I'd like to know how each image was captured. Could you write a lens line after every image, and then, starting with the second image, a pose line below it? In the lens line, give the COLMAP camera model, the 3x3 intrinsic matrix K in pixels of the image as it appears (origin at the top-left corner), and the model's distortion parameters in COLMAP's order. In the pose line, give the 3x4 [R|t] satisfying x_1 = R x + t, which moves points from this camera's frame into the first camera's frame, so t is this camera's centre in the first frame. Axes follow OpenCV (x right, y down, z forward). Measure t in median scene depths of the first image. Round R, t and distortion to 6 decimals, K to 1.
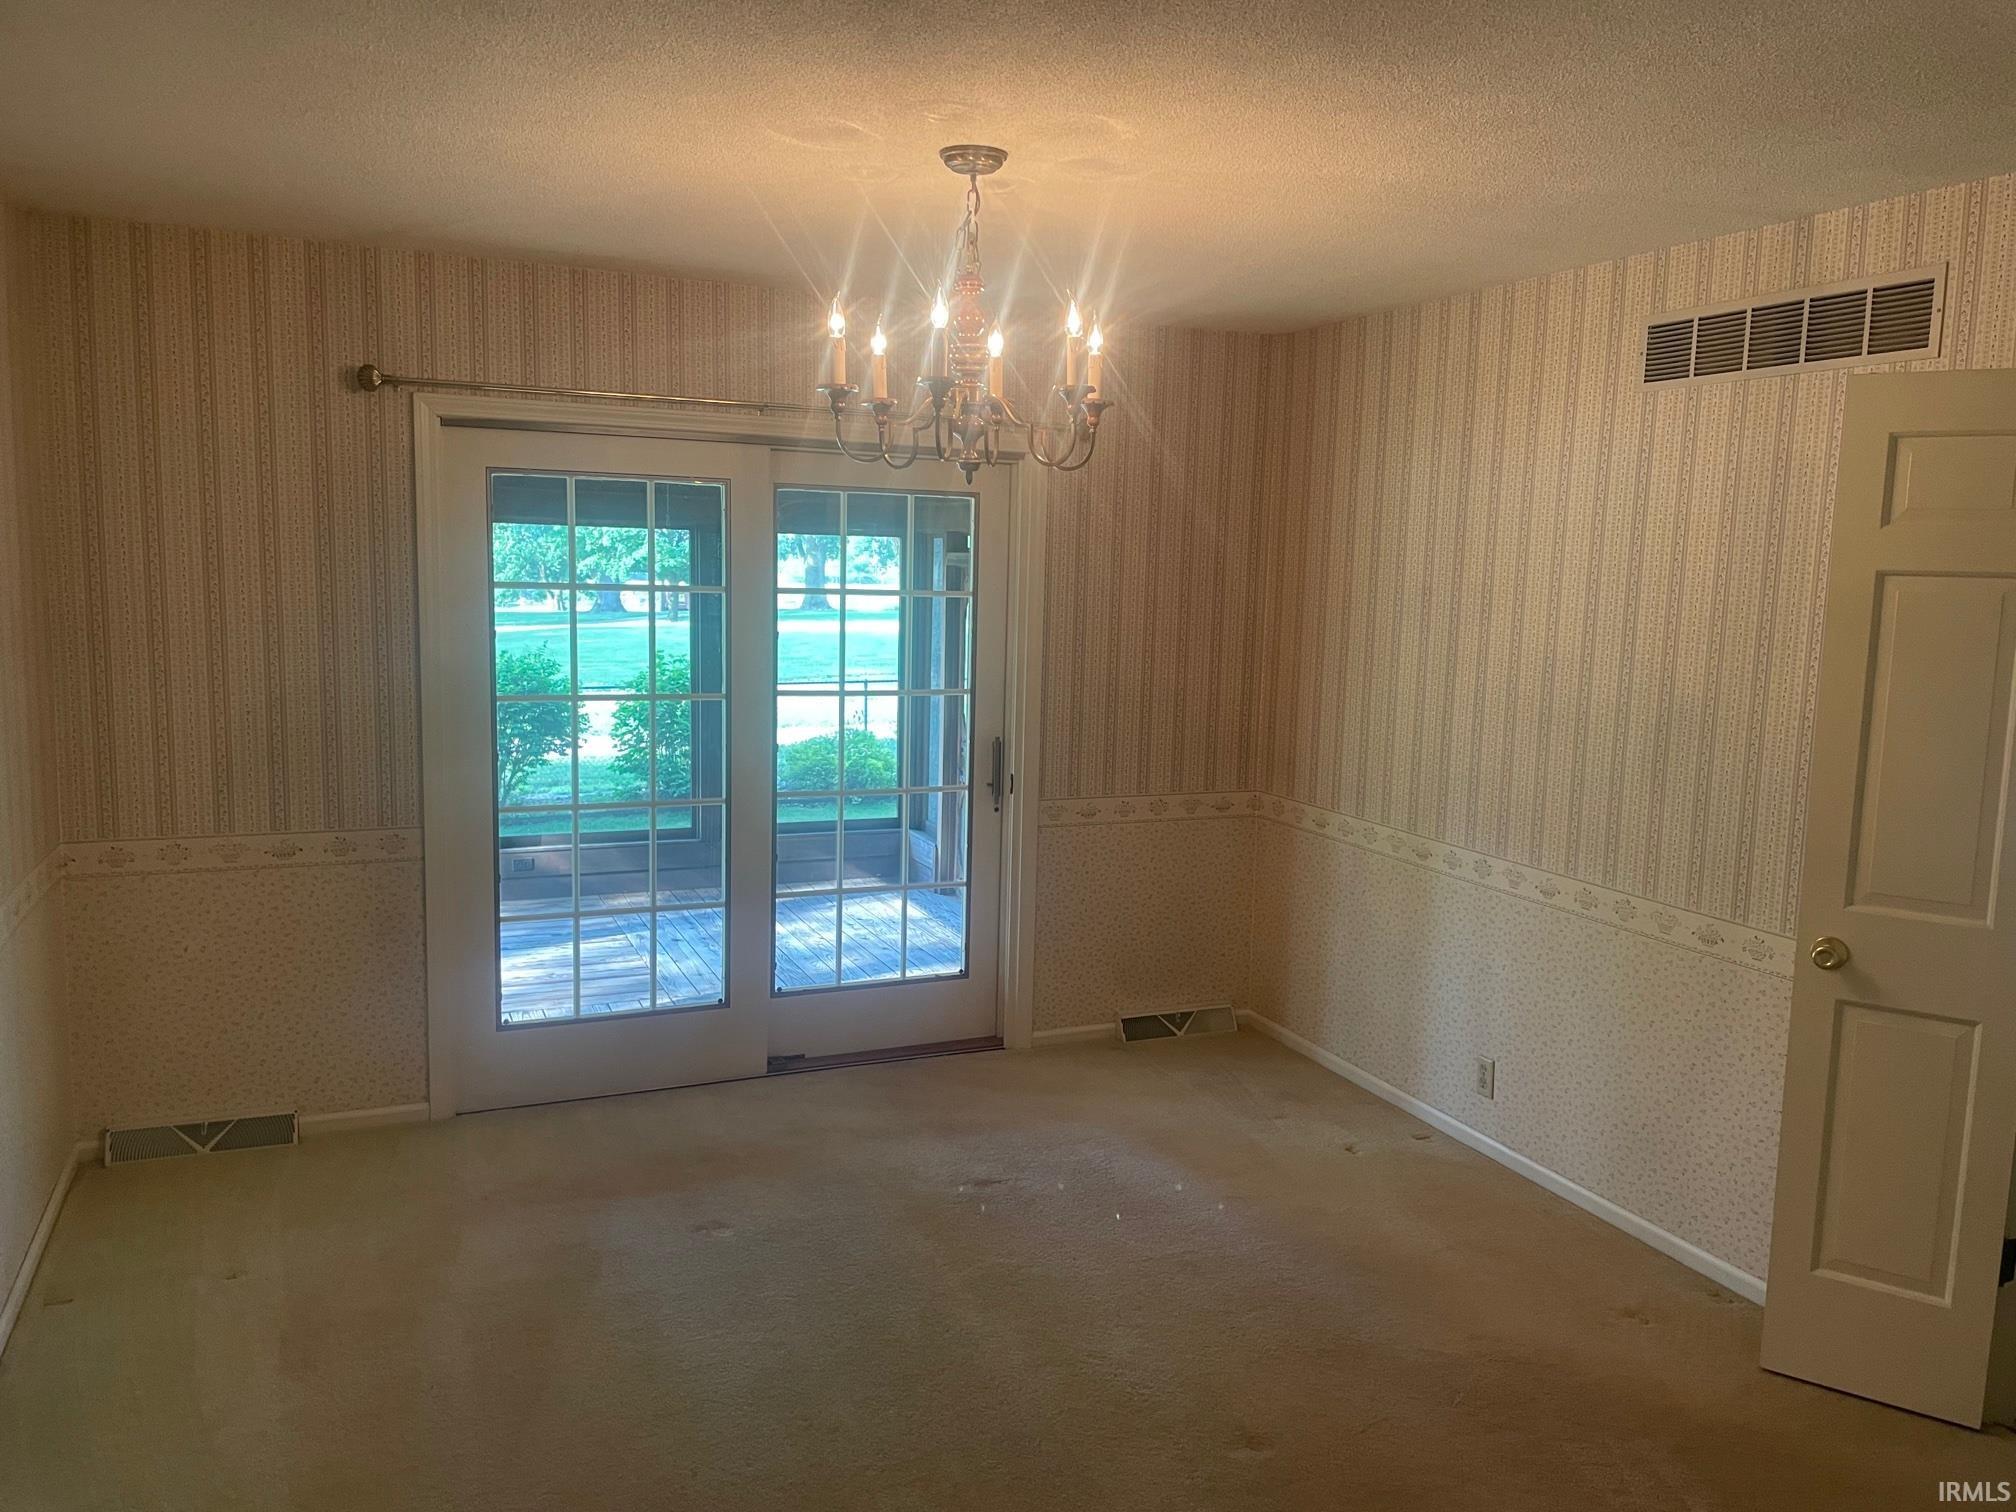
lens RADIAL K [[1541.2, 0, 1011.2], [0, 1541.2, 755.3], [0, 0, 1]] dist [0.067109, -0.000251]
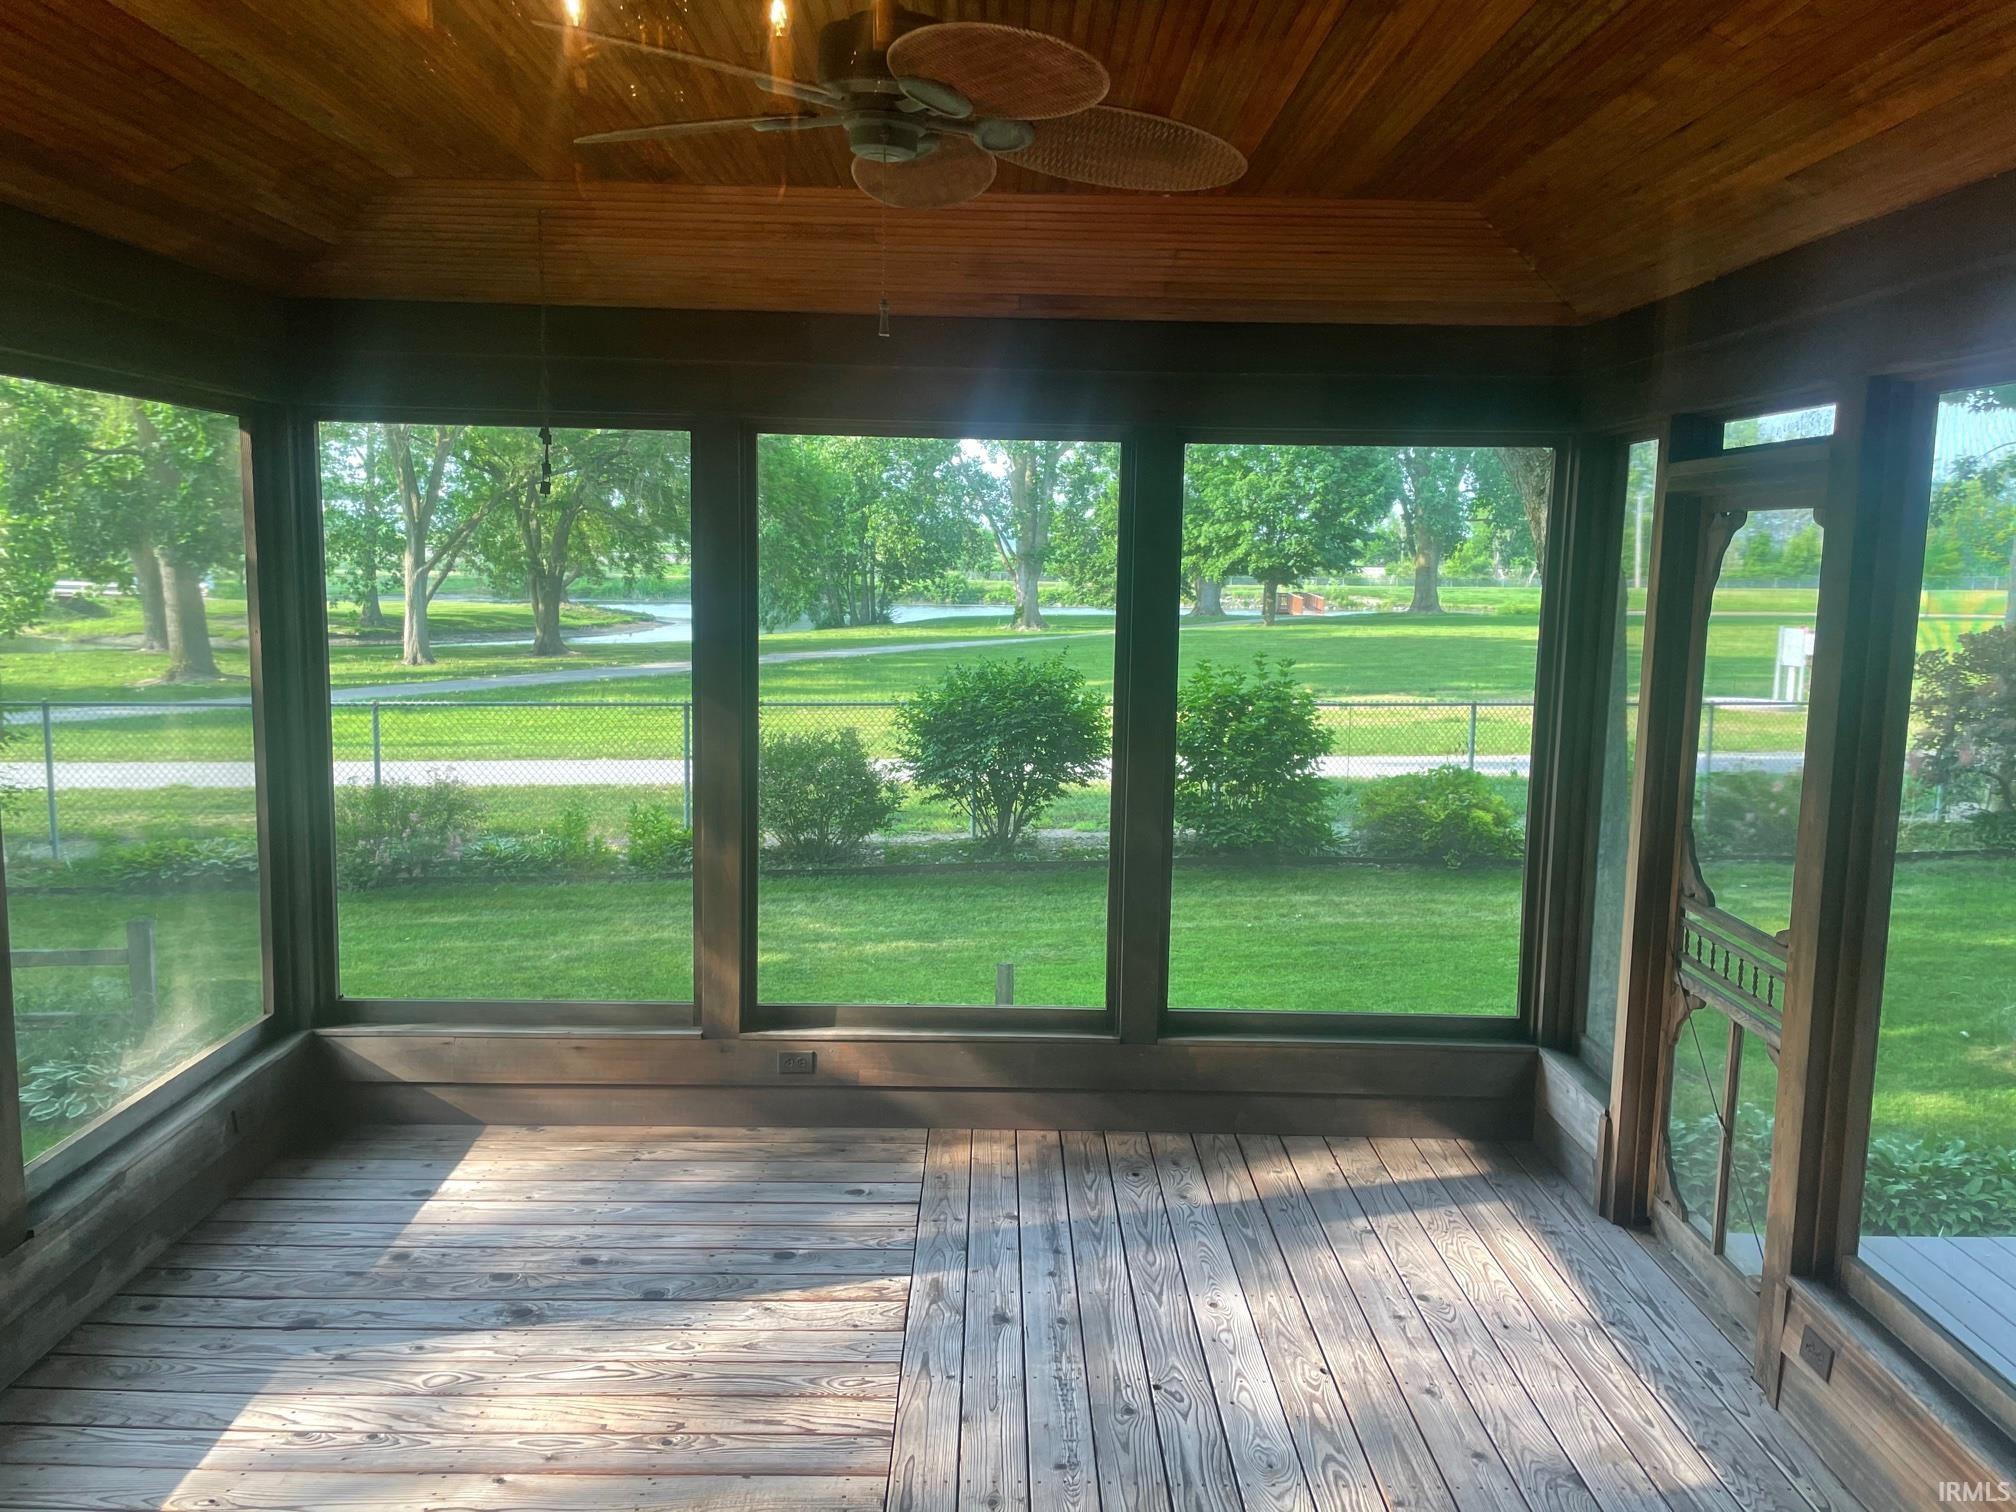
lens RADIAL K [[1541.2, 0, 1009.8], [0, 1541.2, 756.2], [0, 0, 1]] dist [0.067109, -0.000251]
pose [[0.925605, 0.042955, -0.376047, -0.020144], [-0.043652, 0.999025, 0.006671, -0.019591], [0.375966, 0.010241, 0.926577, 0.233442]]
